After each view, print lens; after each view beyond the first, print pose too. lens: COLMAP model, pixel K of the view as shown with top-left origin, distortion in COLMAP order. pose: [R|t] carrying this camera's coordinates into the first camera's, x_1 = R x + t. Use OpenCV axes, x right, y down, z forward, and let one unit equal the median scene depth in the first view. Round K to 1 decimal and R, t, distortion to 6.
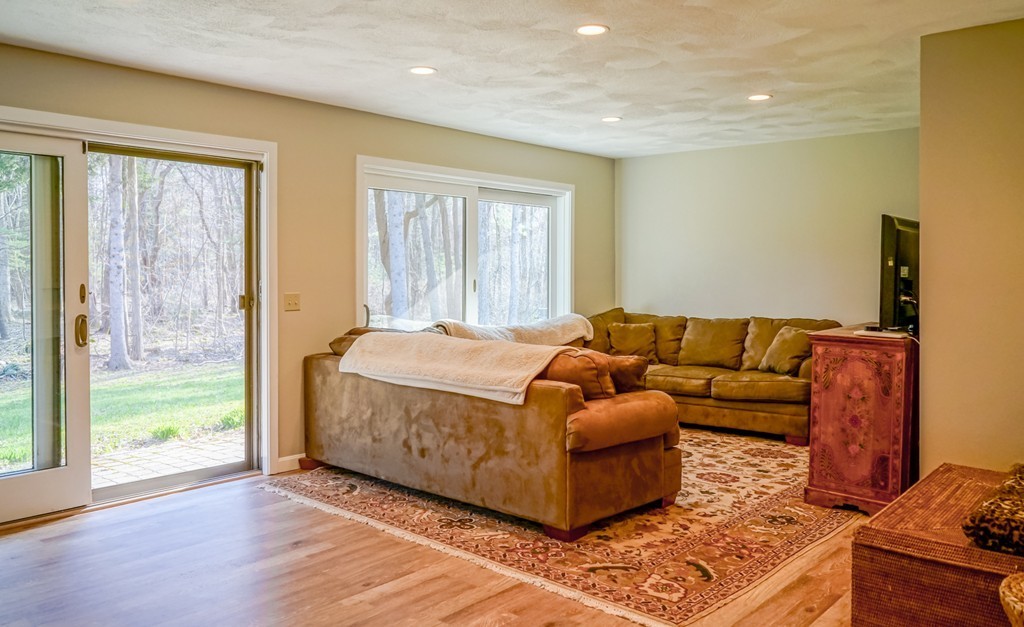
lens RADIAL K [[772.1, 0, 512.4], [0, 772.1, 279.0], [0, 0, 1]] dist [-0.000077, 0.001374]
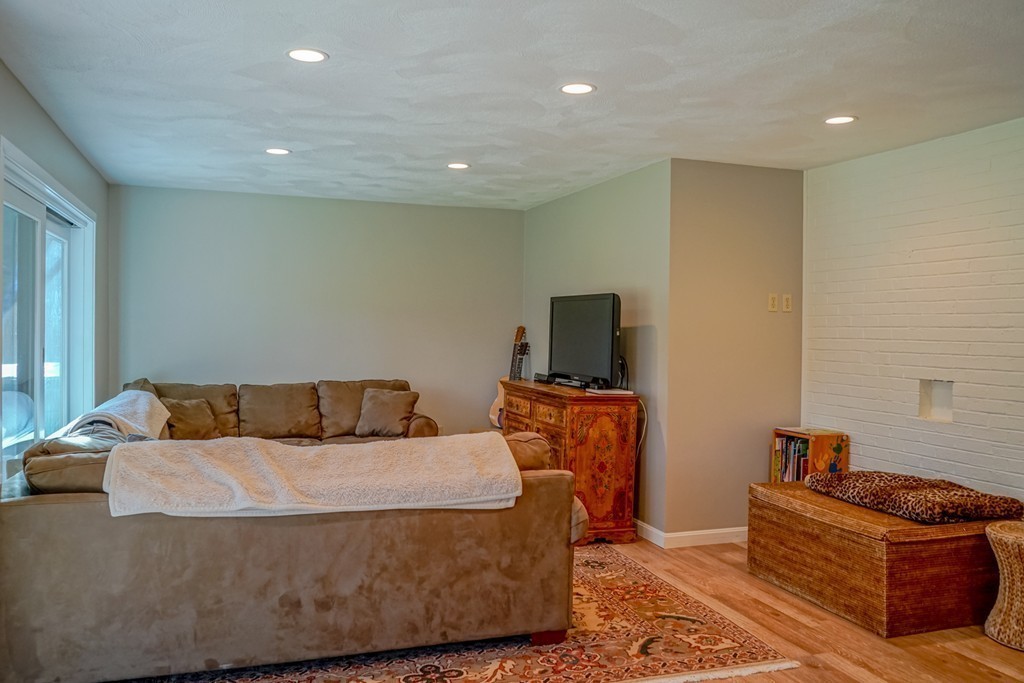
lens RADIAL K [[789.2, 0, 512.0], [0, 789.2, 341.5], [0, 0, 1]] dist [-0.006274, -0.004589]
pose [[0.498101, -0.008477, 0.867078, -0.725675], [-0.009022, 0.999847, 0.014958, -0.026733], [-0.867072, -0.015274, 0.497948, 0.564080]]
